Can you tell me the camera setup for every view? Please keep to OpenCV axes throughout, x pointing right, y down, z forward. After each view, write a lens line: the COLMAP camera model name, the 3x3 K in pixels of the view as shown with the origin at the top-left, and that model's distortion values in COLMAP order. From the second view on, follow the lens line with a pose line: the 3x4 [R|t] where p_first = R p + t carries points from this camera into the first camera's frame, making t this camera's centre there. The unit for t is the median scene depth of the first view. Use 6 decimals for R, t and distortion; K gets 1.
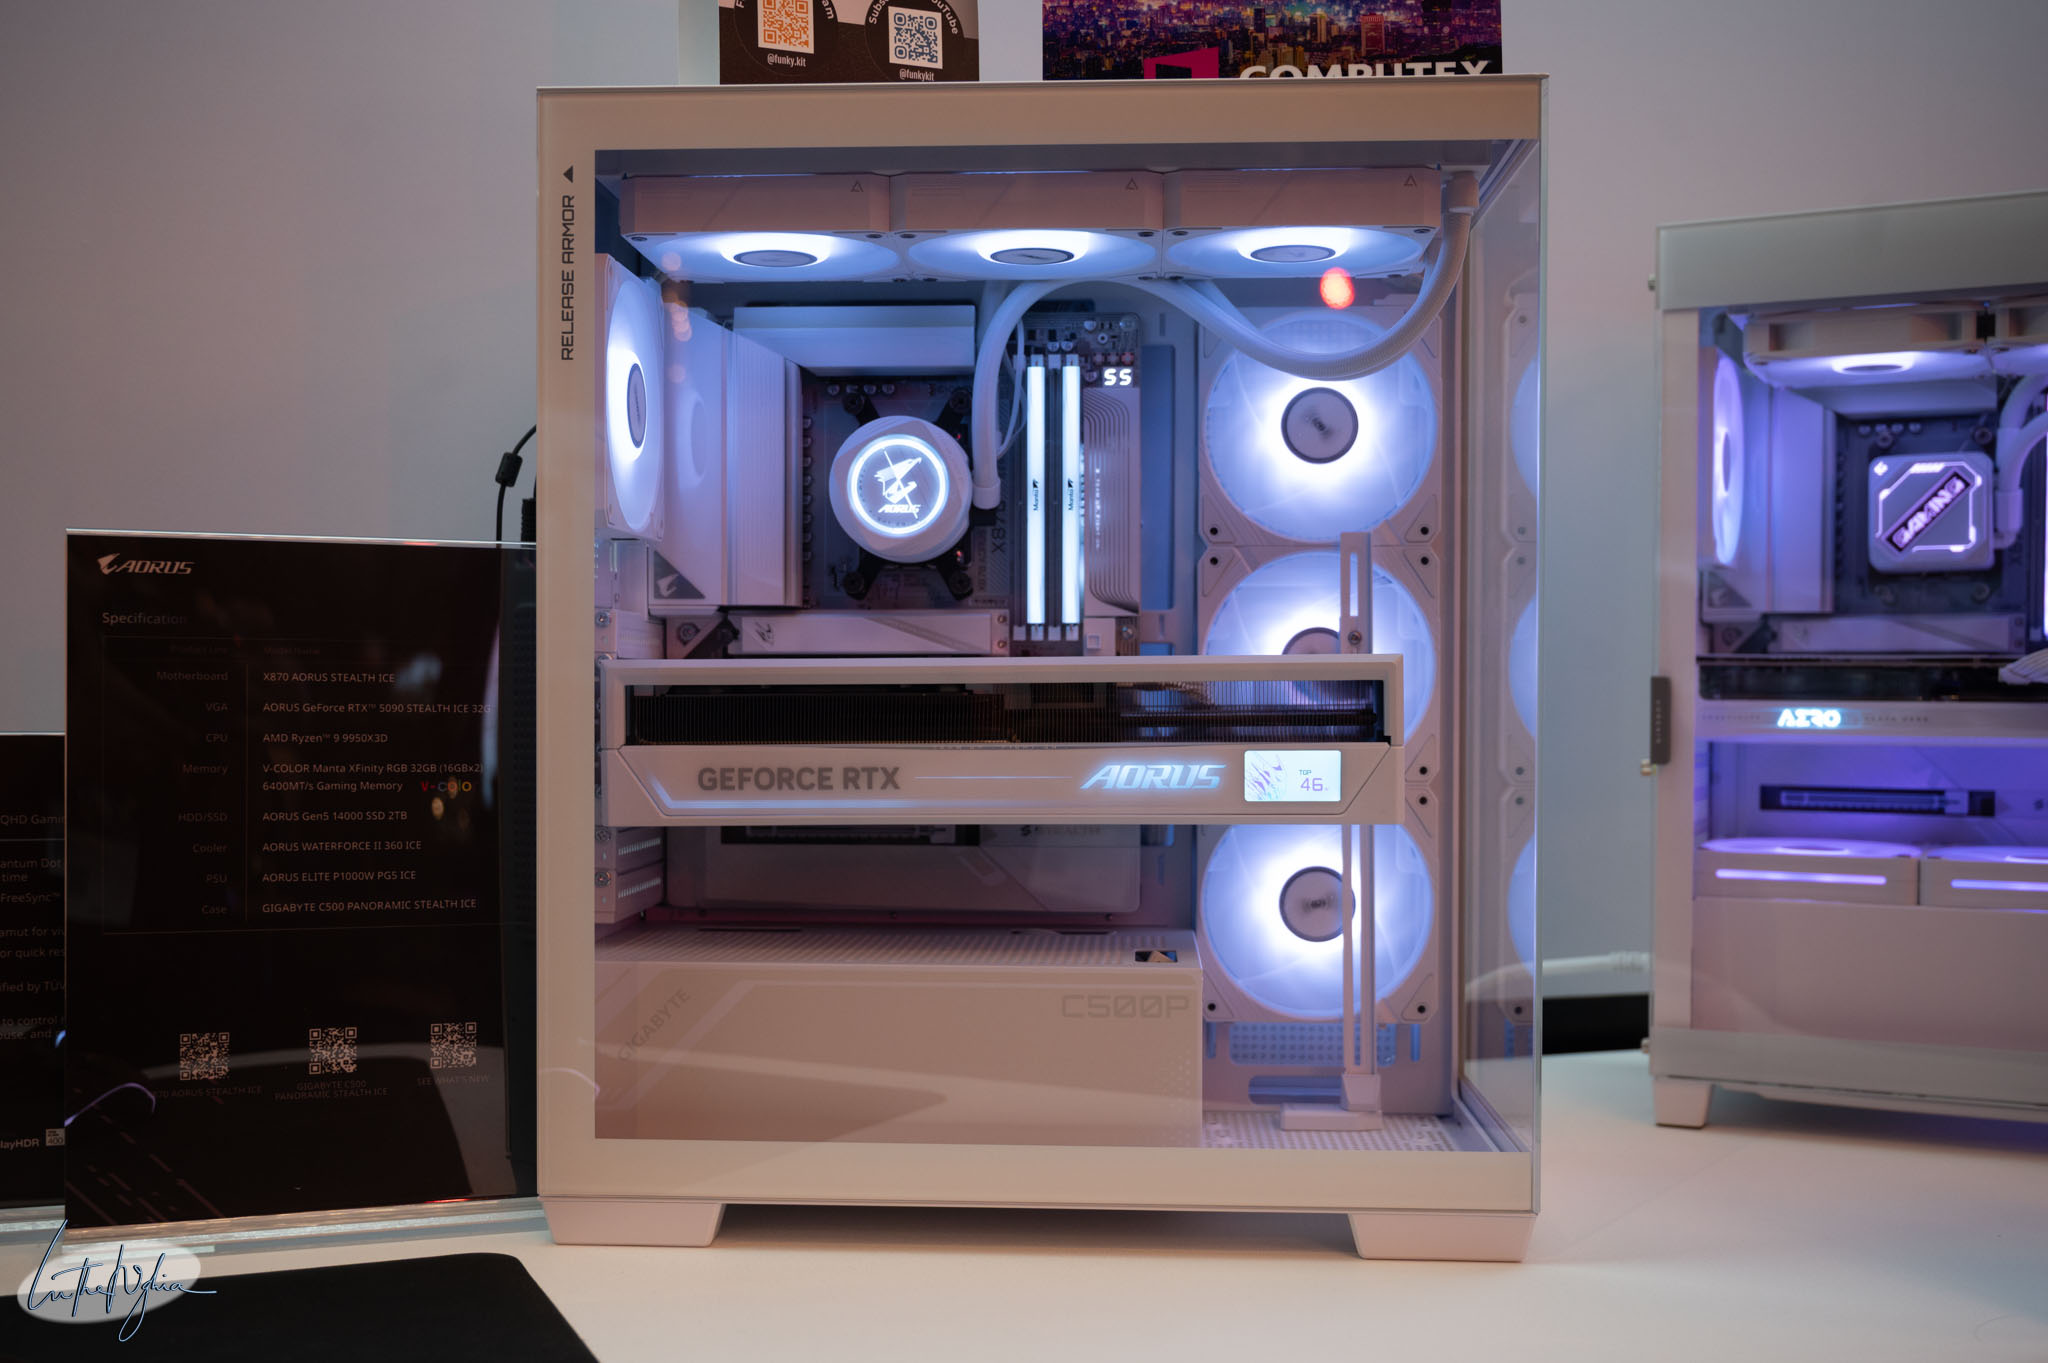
lens RADIAL K [[2223.1, 0, 1024.0], [0, 2223.1, 681.5], [0, 0, 1]] dist [0.009410, 0.019483]
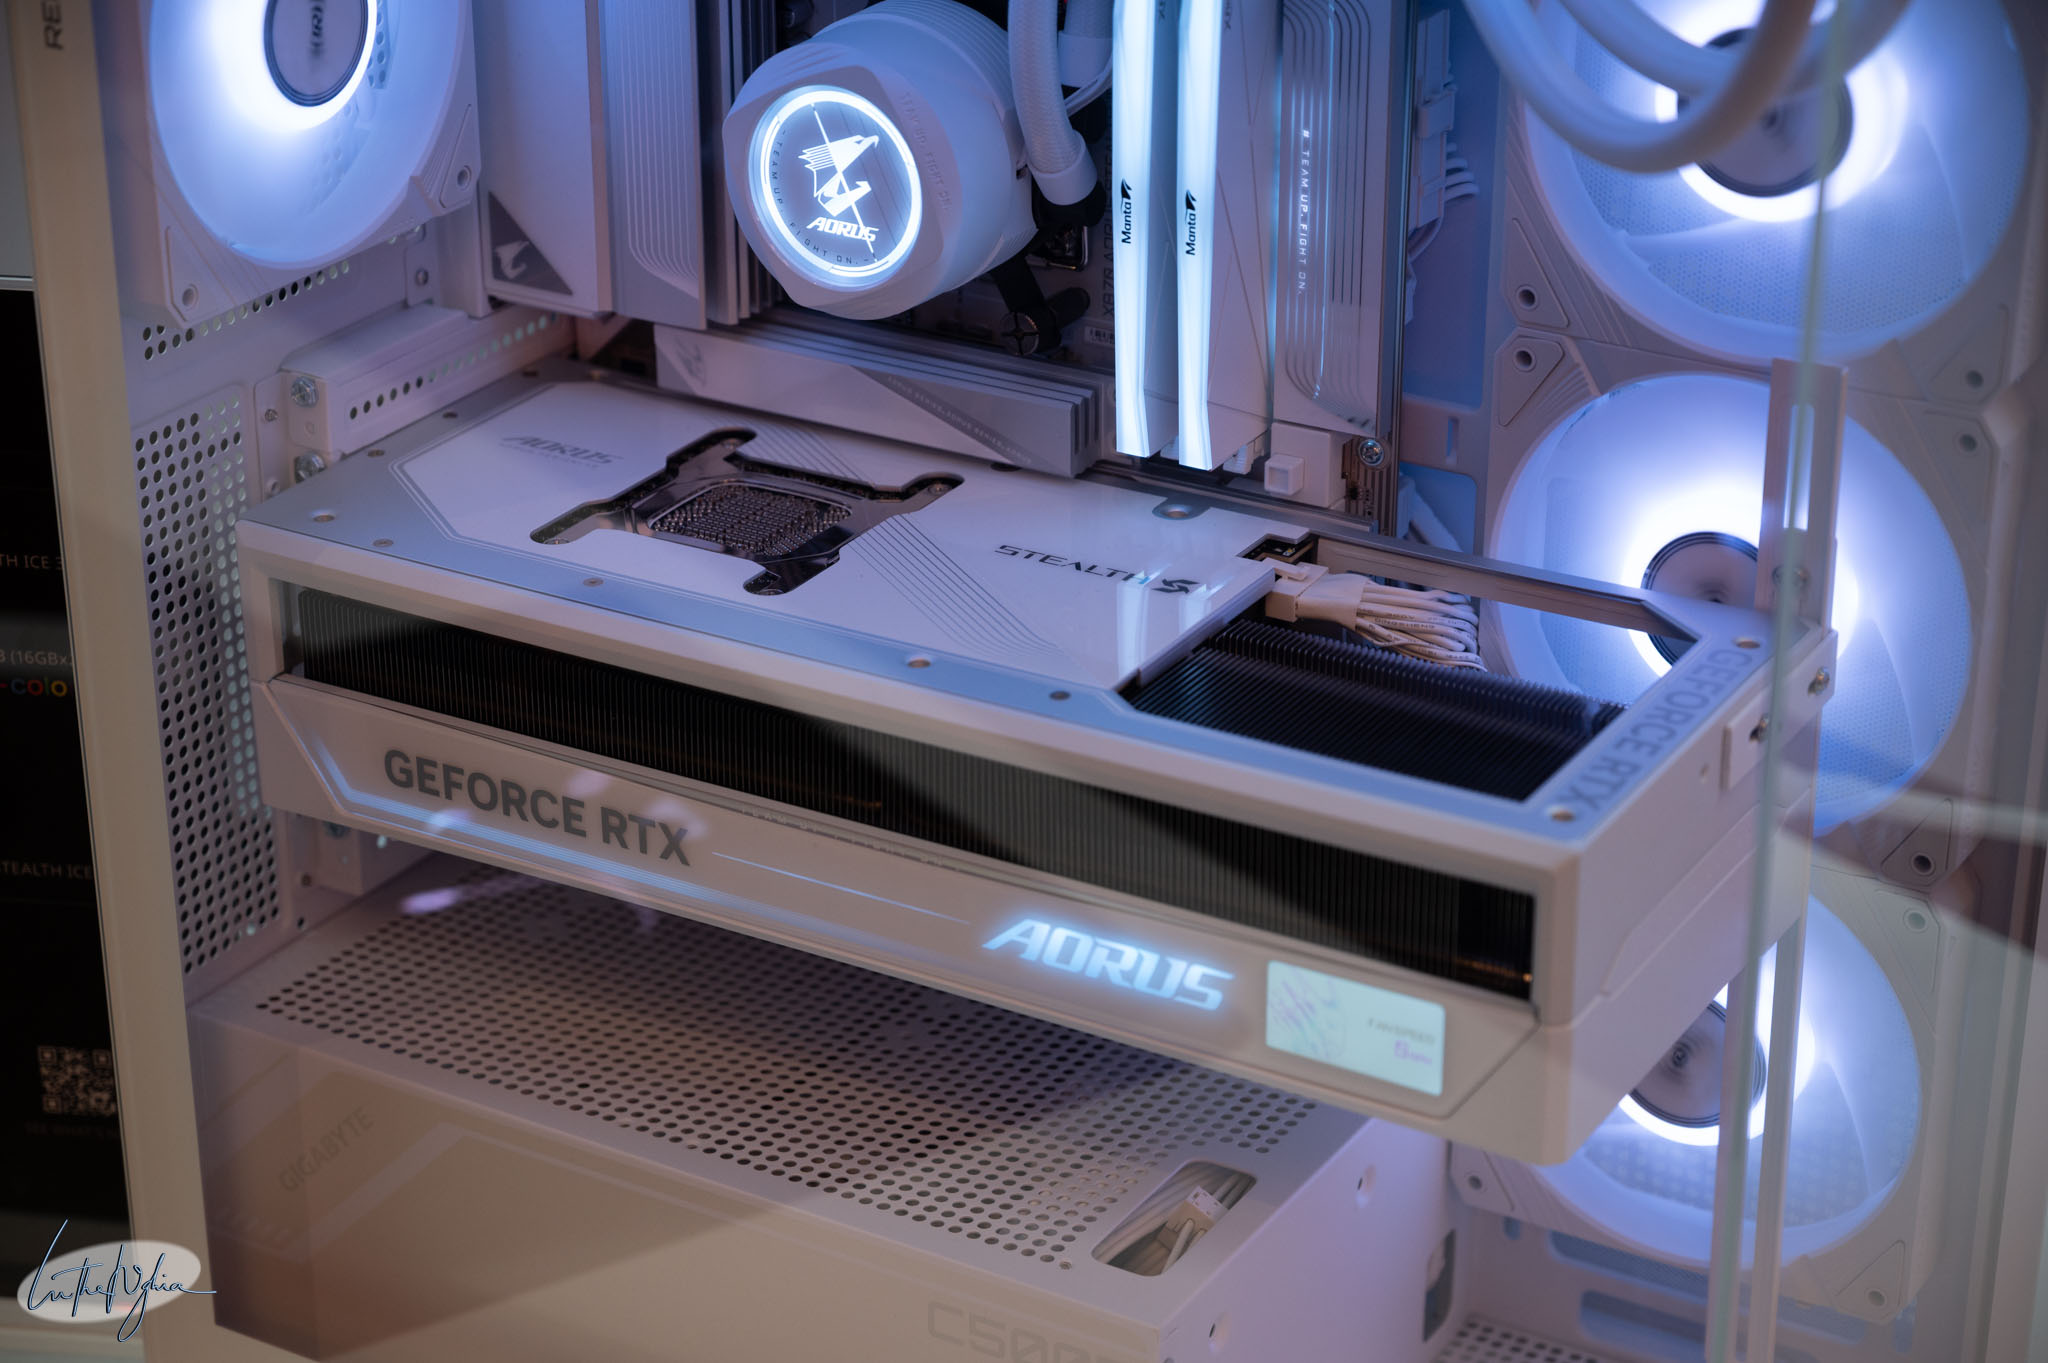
lens RADIAL K [[4177.4, 0, 1024.0], [0, 4177.4, 681.5], [0, 0, 1]] dist [0.017269, 0.154935]
pose [[0.891786, 0.189197, -0.411001, 0.382142], [-0.004377, 0.911940, 0.410299, -0.368025], [0.452436, -0.364100, 0.814084, 0.222433]]
